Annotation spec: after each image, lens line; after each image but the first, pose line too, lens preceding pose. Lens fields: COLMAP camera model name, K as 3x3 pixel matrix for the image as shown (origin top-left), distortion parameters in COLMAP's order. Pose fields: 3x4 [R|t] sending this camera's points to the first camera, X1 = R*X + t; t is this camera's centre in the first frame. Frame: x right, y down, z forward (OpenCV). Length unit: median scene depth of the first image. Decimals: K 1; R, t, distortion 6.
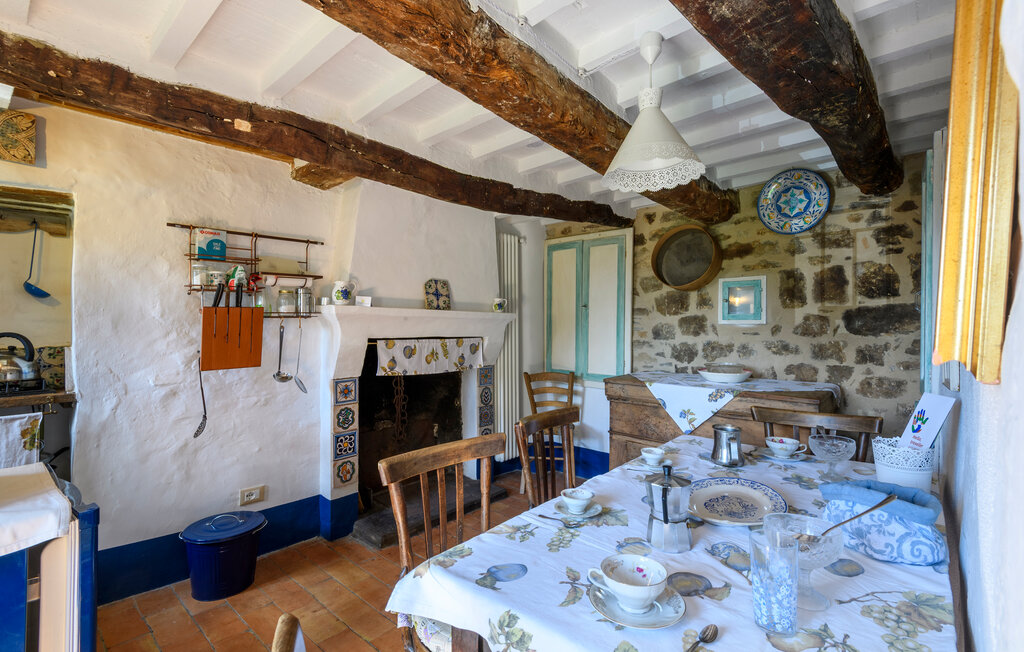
lens RADIAL K [[471.1, 0, 517.5], [0, 471.1, 325.6], [0, 0, 1]] dist [0.002476, -0.000599]
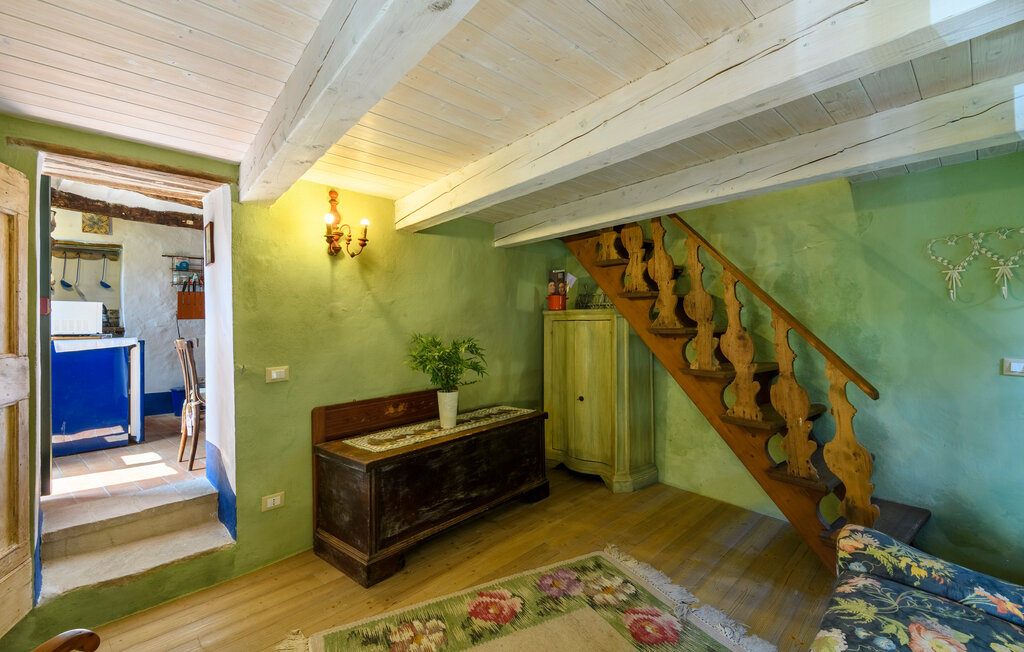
lens RADIAL K [[471.1, 0, 514.9], [0, 471.1, 321.0], [0, 0, 1]] dist [0.002476, -0.000599]
pose [[0.999978, -0.006572, -0.000425, 0.970032], [0.006574, 0.999959, 0.006155, 0.099784], [0.000385, -0.006158, 0.999981, -1.292090]]
